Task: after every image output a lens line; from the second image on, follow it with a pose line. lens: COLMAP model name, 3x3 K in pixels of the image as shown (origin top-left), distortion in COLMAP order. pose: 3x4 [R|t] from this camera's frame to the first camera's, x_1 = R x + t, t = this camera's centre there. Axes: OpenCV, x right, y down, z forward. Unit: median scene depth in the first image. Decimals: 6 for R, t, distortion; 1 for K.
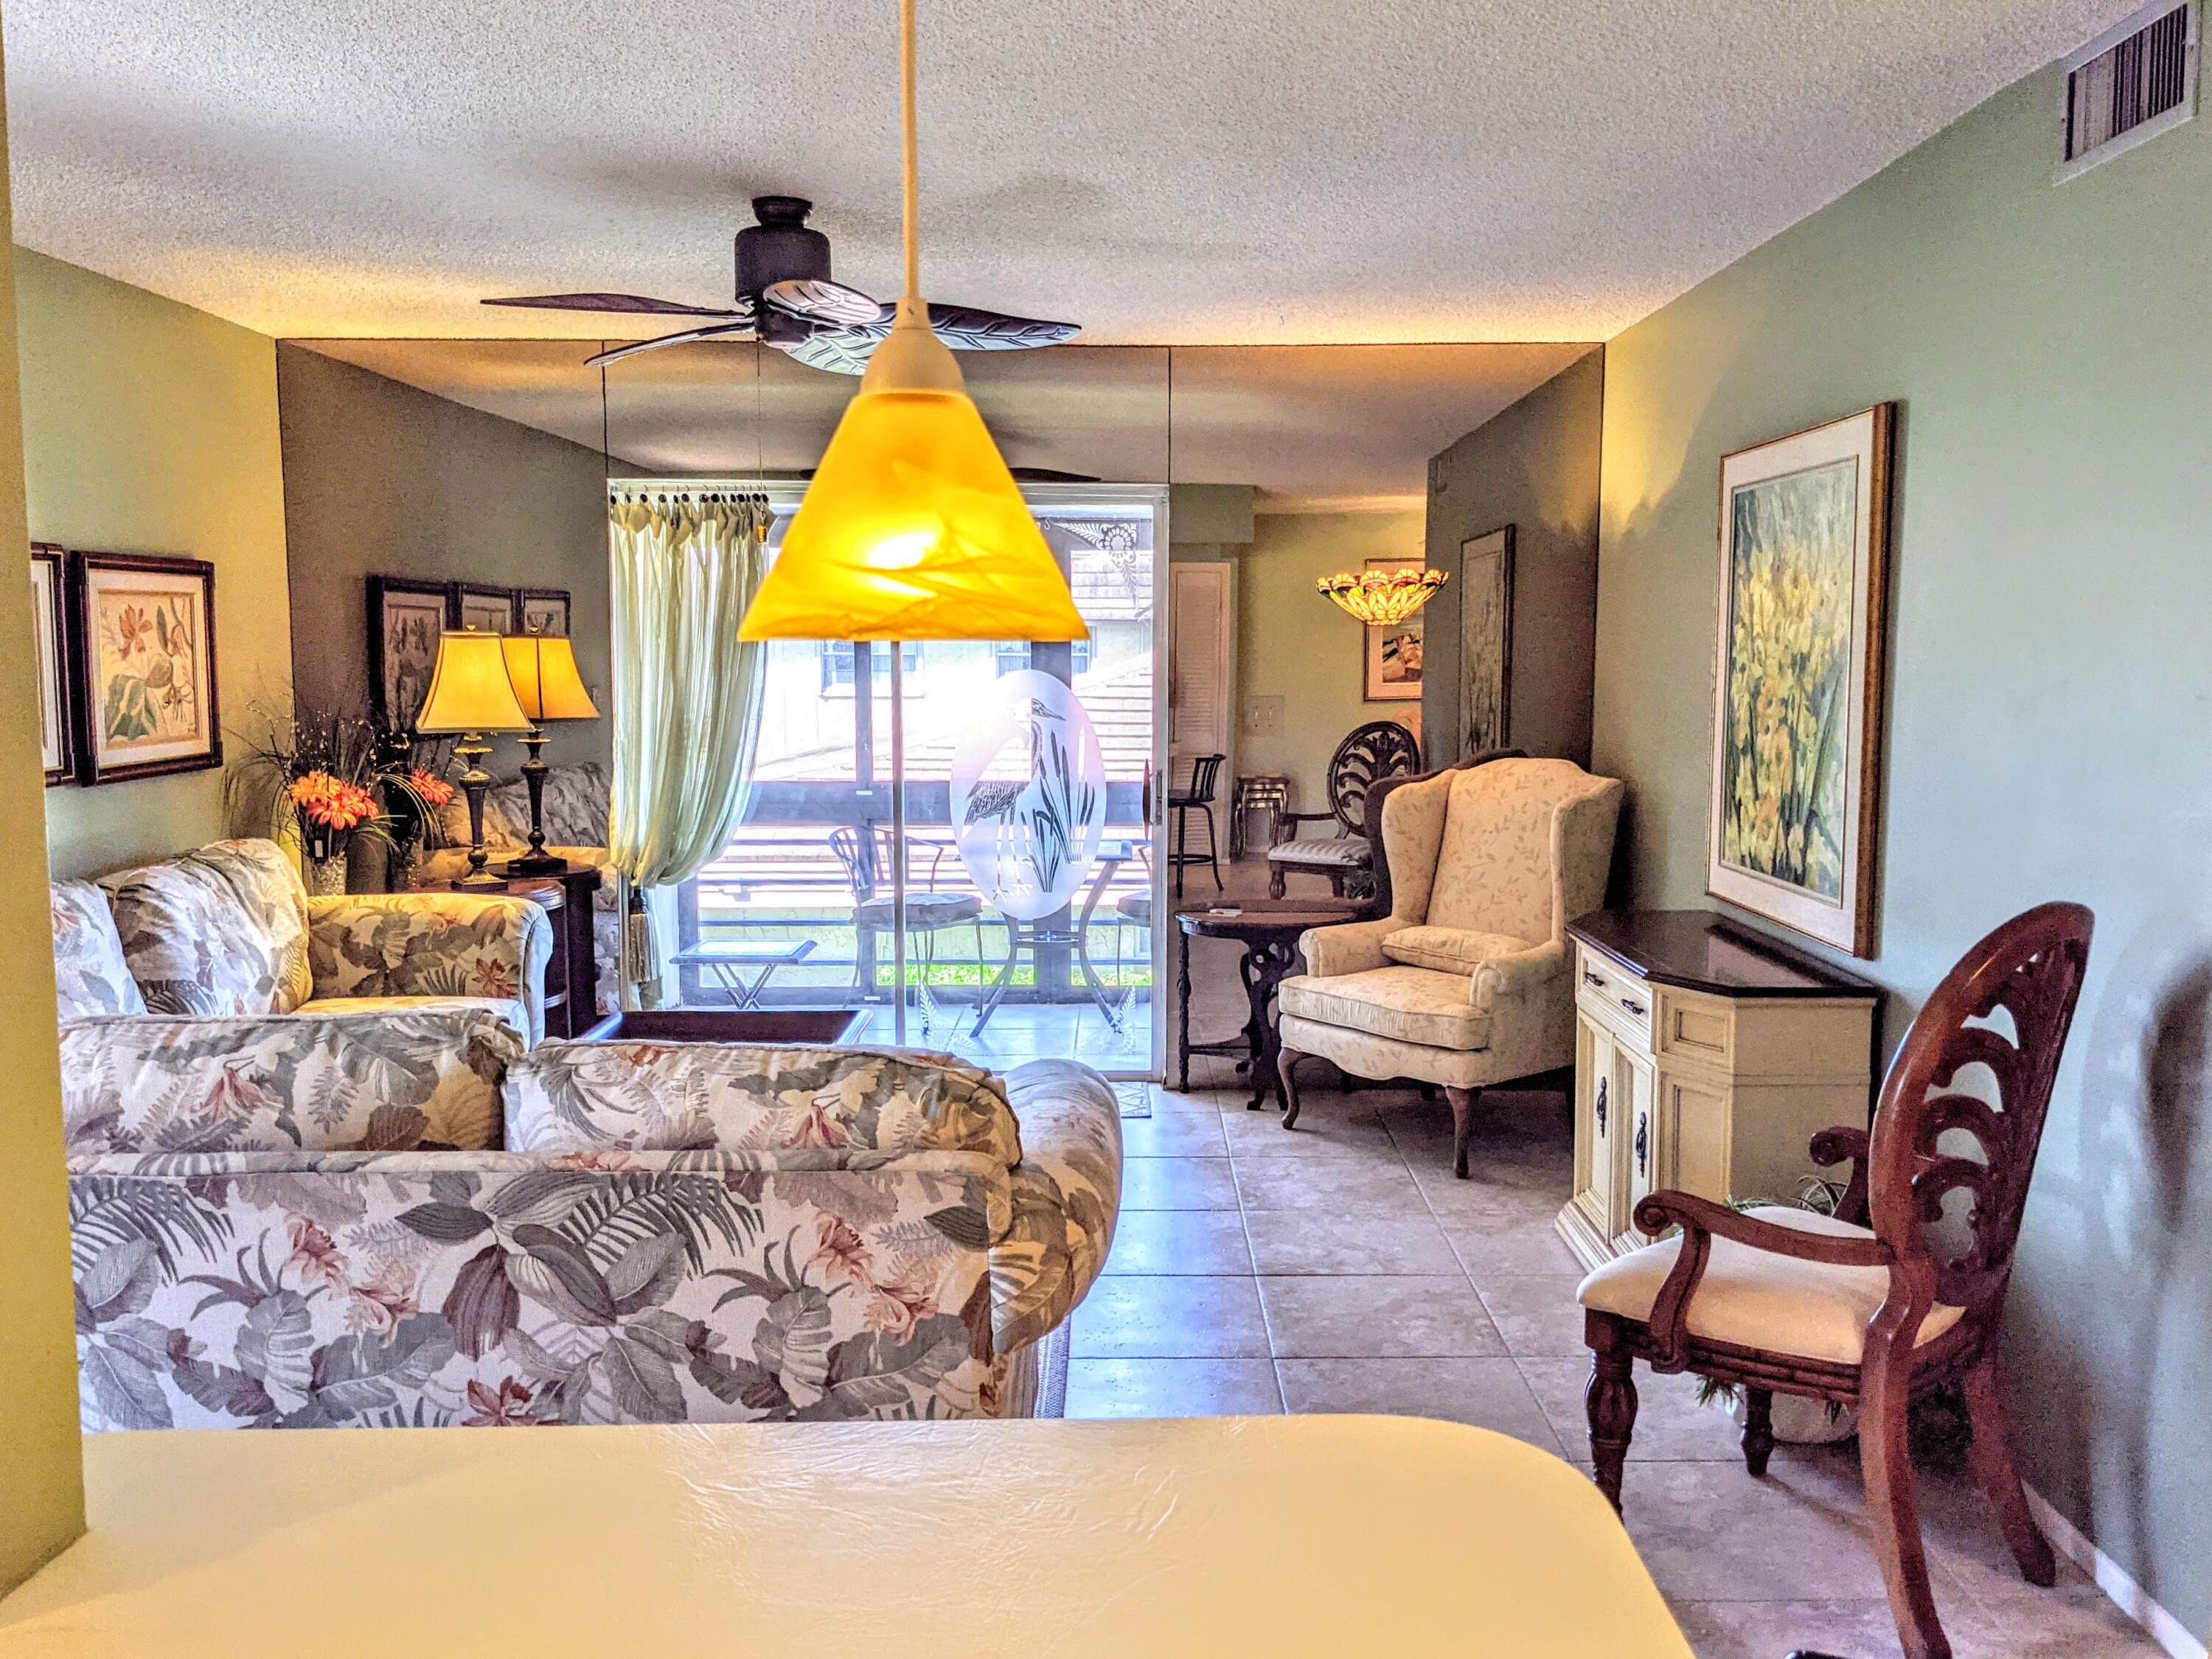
lens RADIAL K [[1847.2, 0, 1153.0], [0, 1847.2, 845.1], [0, 0, 1]] dist [0.064752, -0.136399]
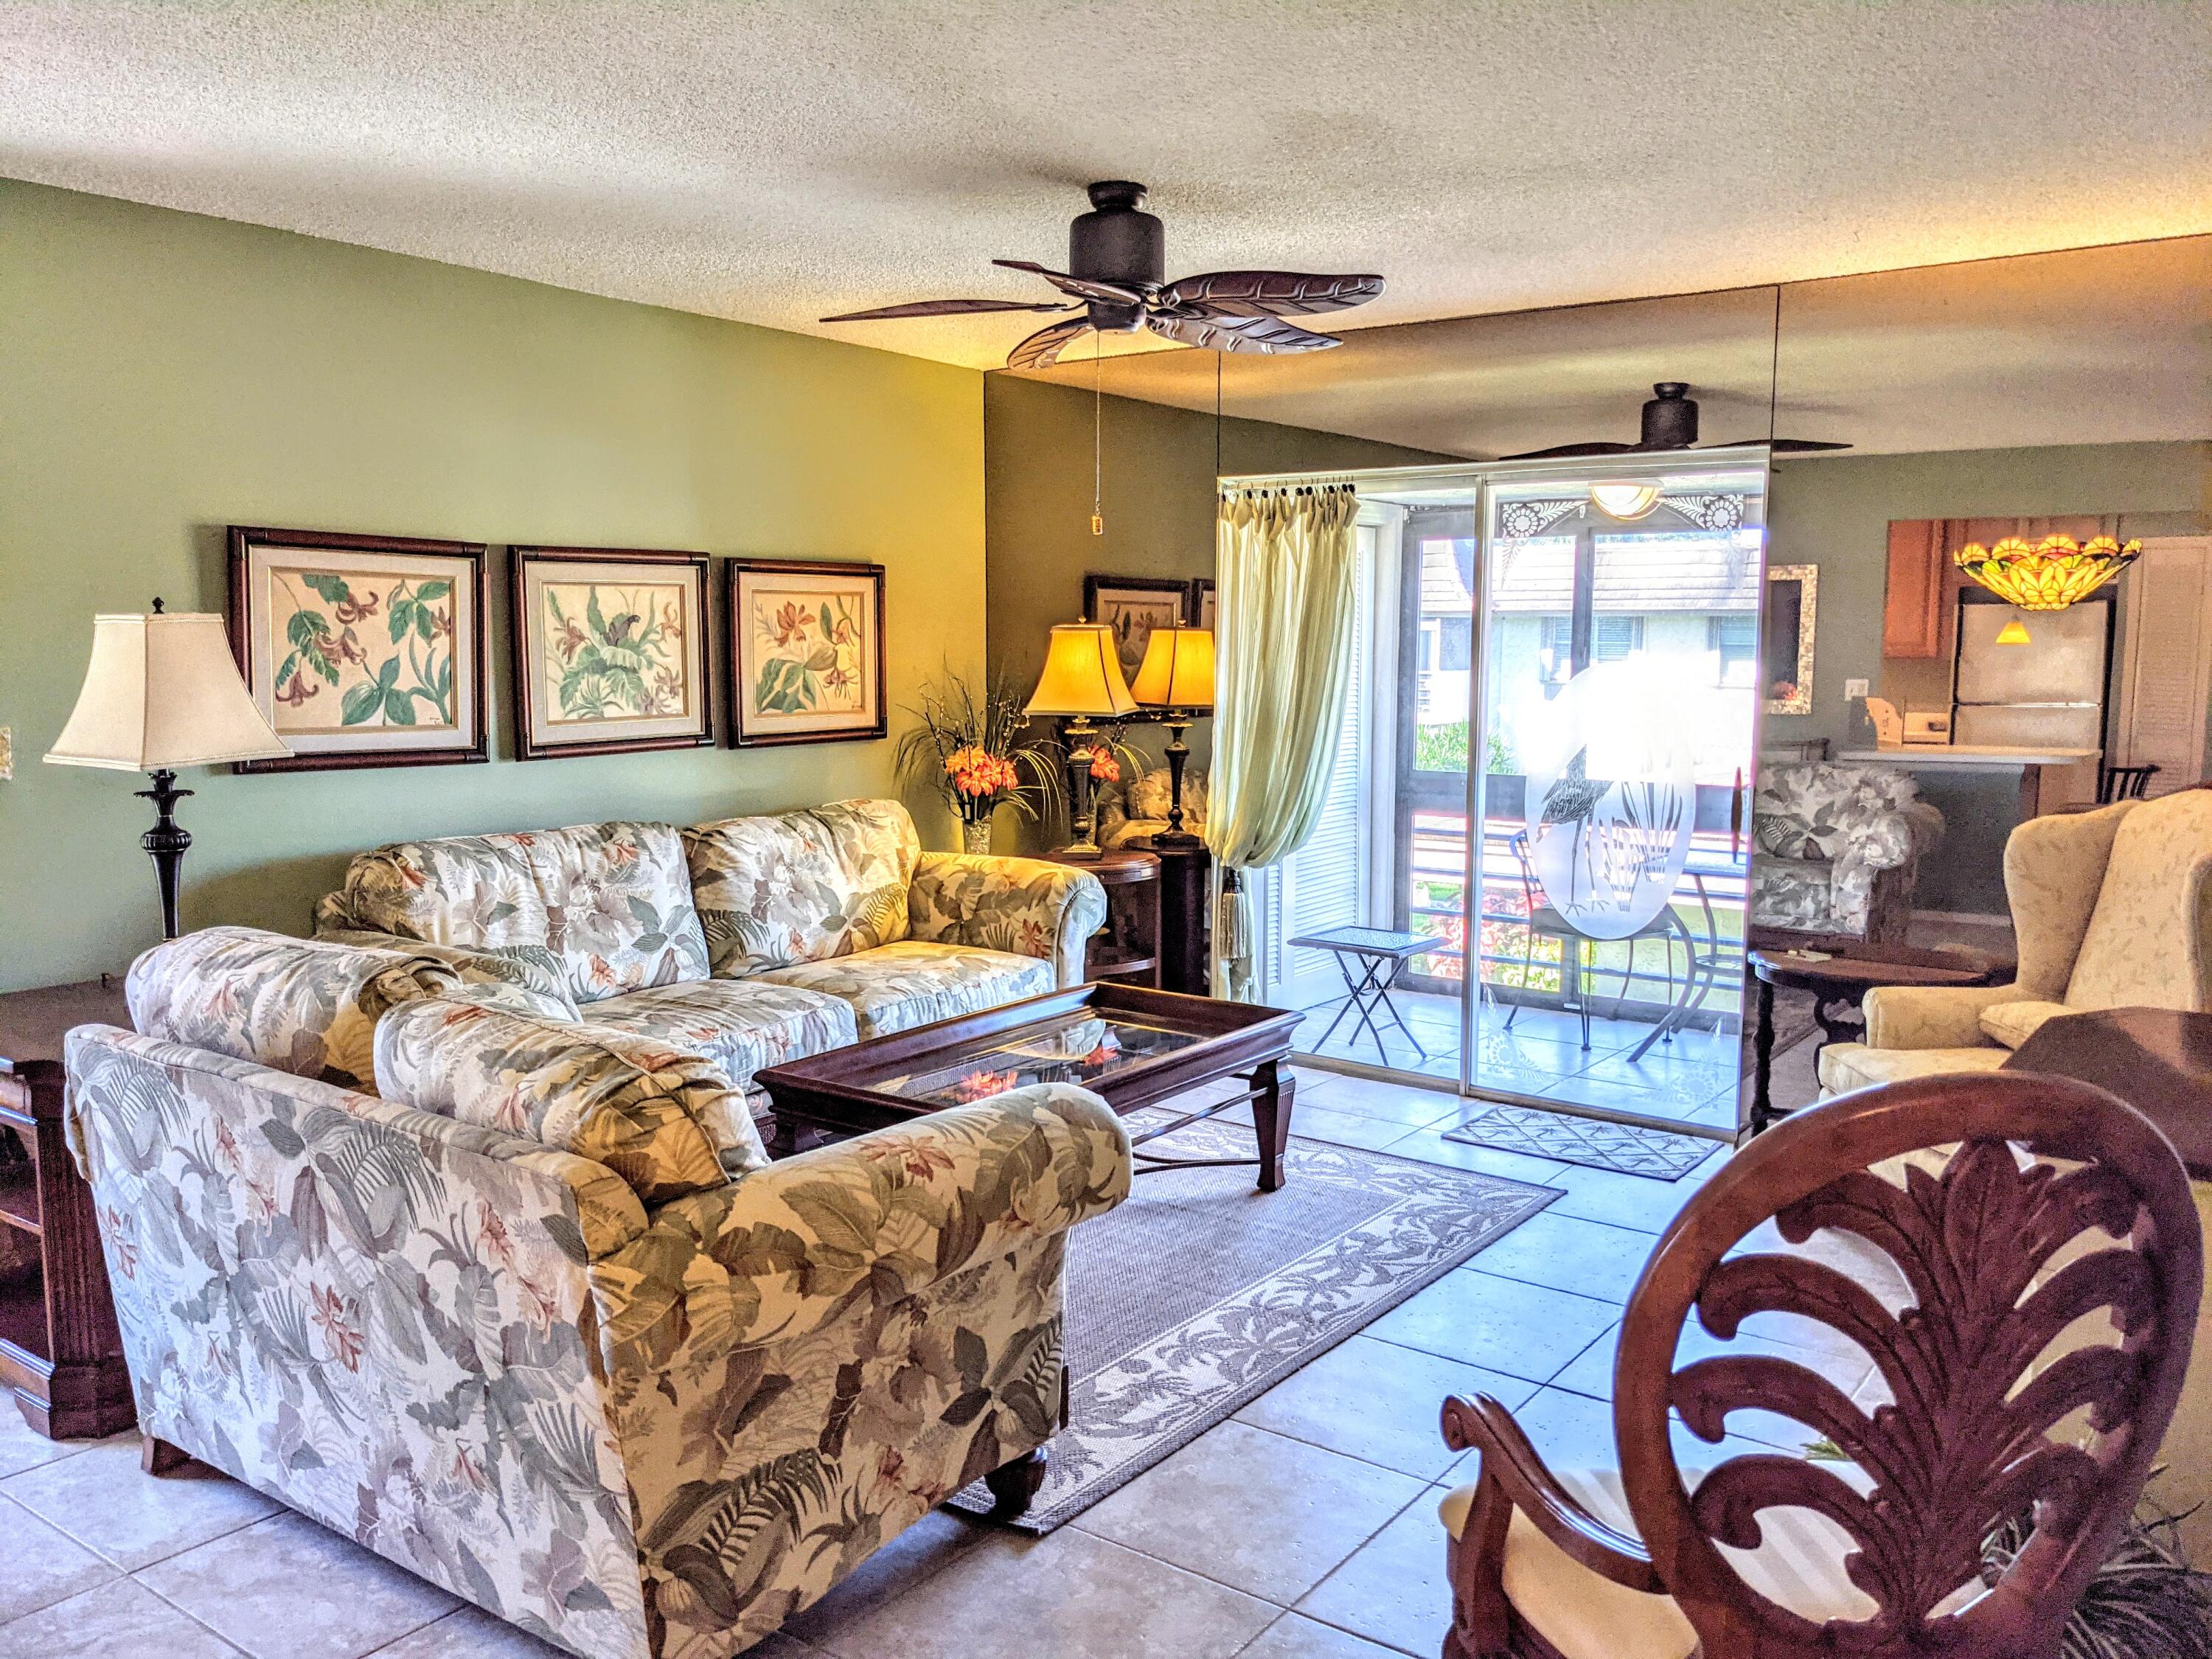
lens RADIAL K [[1748.6, 0, 1130.4], [0, 1748.6, 826.6], [0, 0, 1]] dist [0.063595, -0.111588]
pose [[0.797322, 0.067052, -0.599819, 0.349571], [-0.067296, 0.997489, 0.022051, -0.024076], [0.599791, 0.022784, 0.799832, 0.232346]]
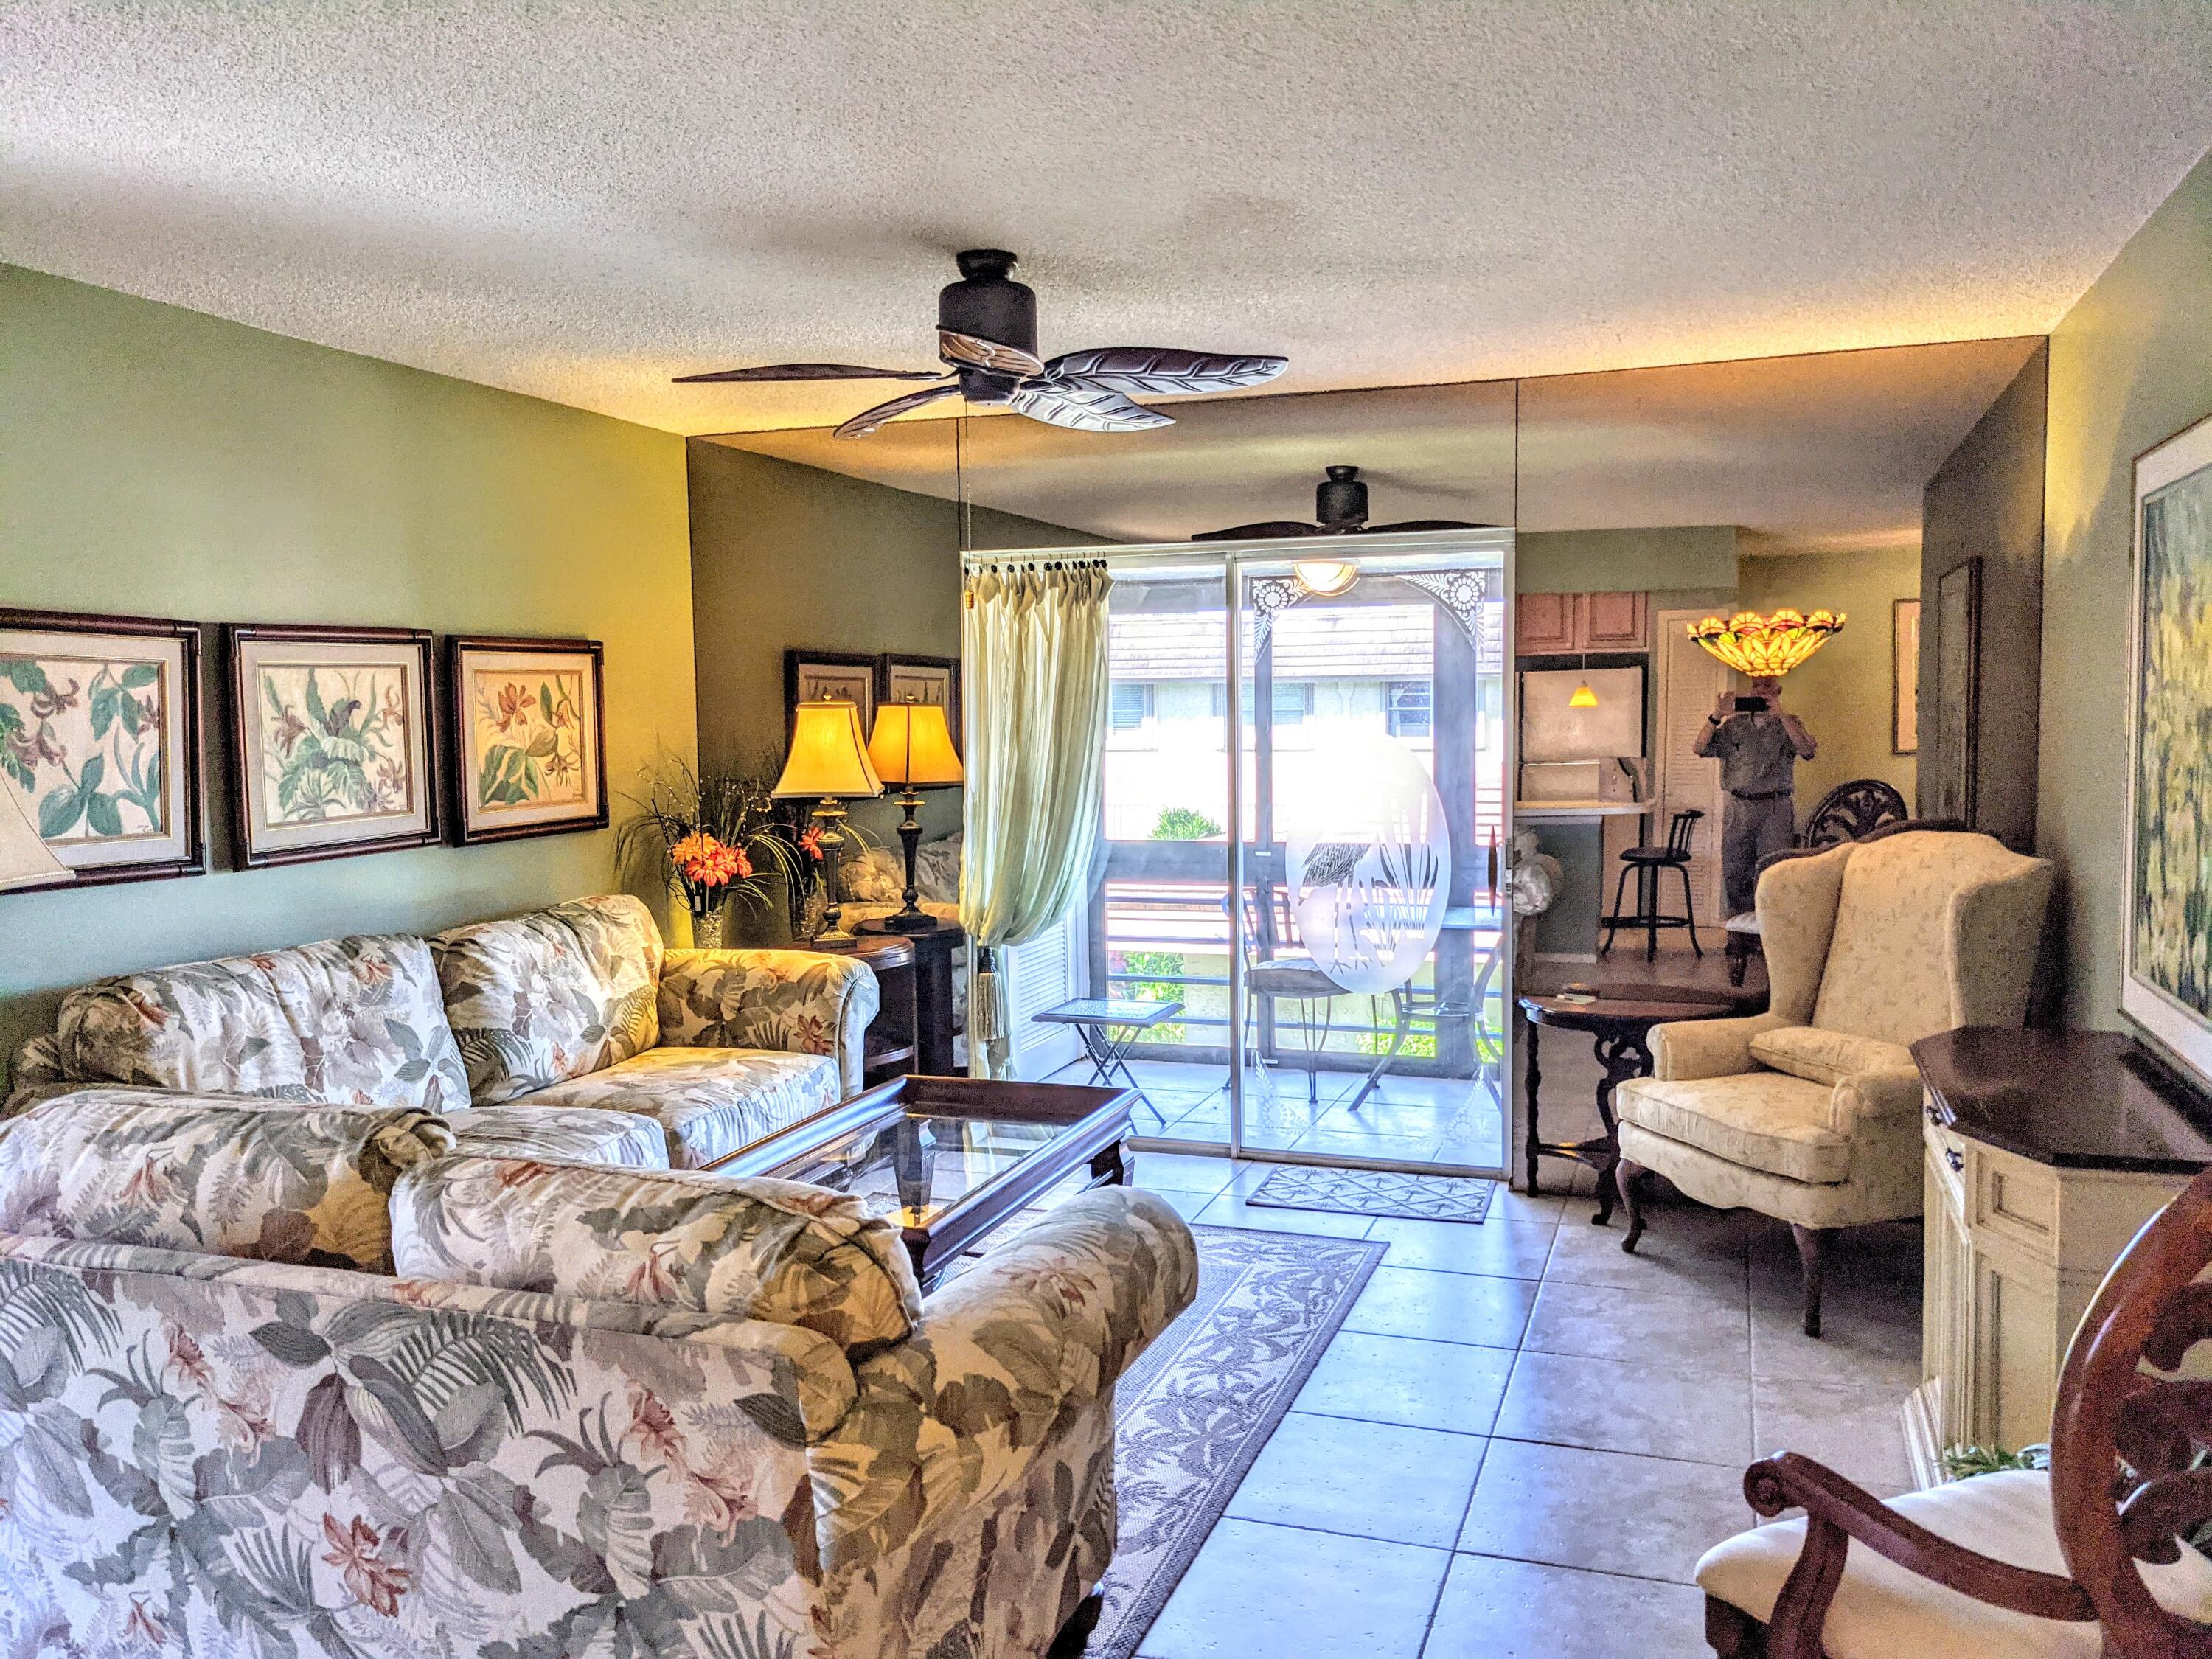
lens RADIAL K [[1748.0, 0, 1125.3], [0, 1748.0, 828.3], [0, 0, 1]] dist [0.045806, -0.082042]
pose [[0.937919, 0.010441, -0.346696, 0.166999], [-0.022086, 0.999316, -0.029655, -0.020805], [0.346149, 0.035471, 0.937509, 0.159775]]
